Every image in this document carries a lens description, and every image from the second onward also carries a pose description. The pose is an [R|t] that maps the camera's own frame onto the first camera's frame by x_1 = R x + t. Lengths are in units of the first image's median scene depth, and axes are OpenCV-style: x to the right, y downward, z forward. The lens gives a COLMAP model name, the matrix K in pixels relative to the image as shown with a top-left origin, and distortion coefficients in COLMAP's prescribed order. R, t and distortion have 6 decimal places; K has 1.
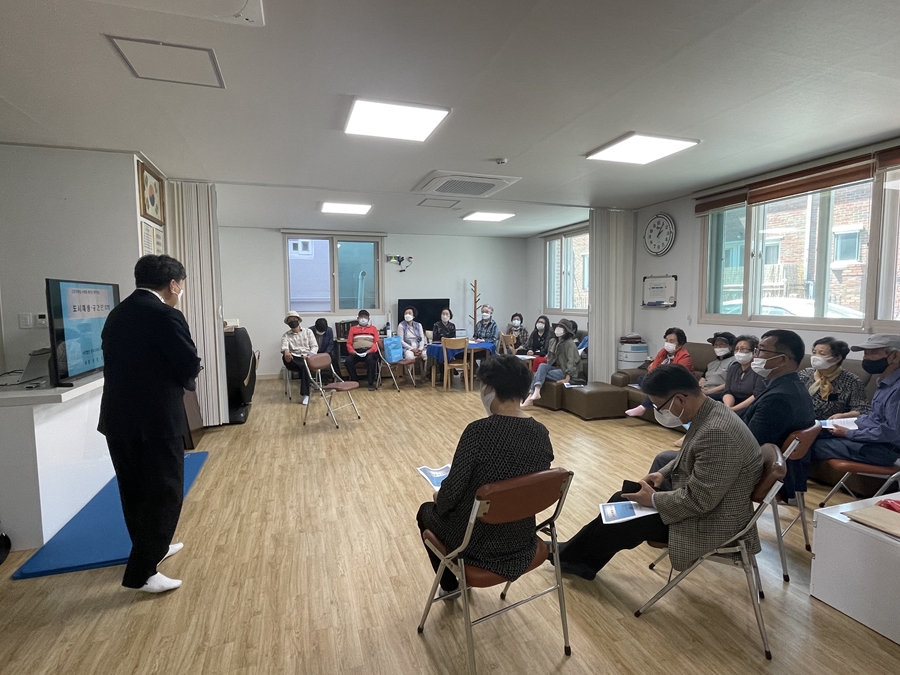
lens RADIAL K [[471.3, 0, 451.9], [0, 471.3, 334.4], [0, 0, 1]] dist [-0.002225, 0.000238]
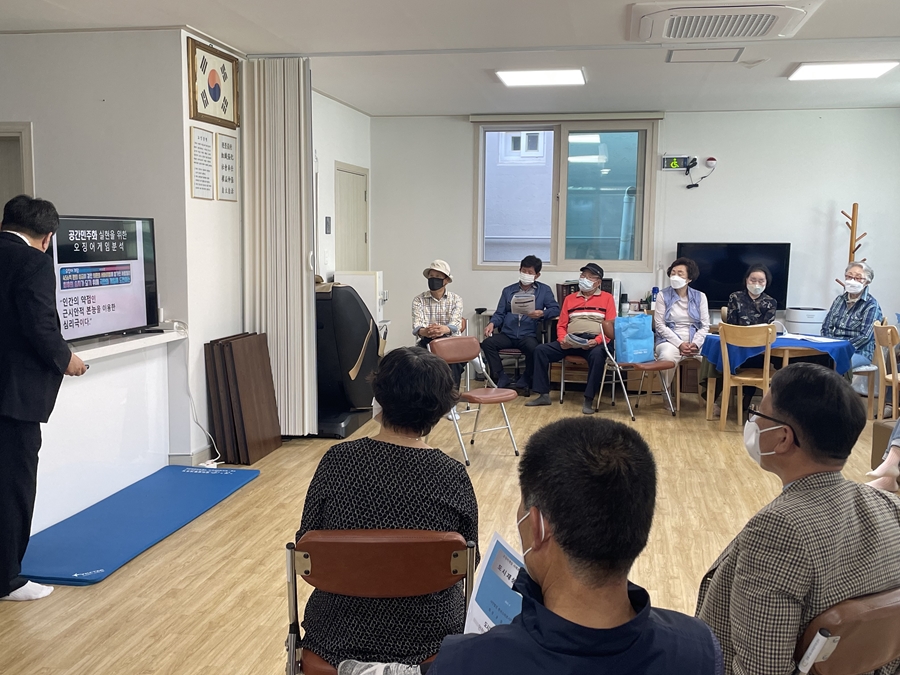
lens RADIAL K [[947.3, 0, 446.6], [0, 947.3, 332.4], [0, 0, 1]] dist [0.057605, 0.000000]
pose [[0.874541, 0.064840, -0.480597, 0.269150], [-0.051418, 0.997833, 0.041058, -0.011482], [0.482217, -0.011195, 0.875980, -0.036660]]
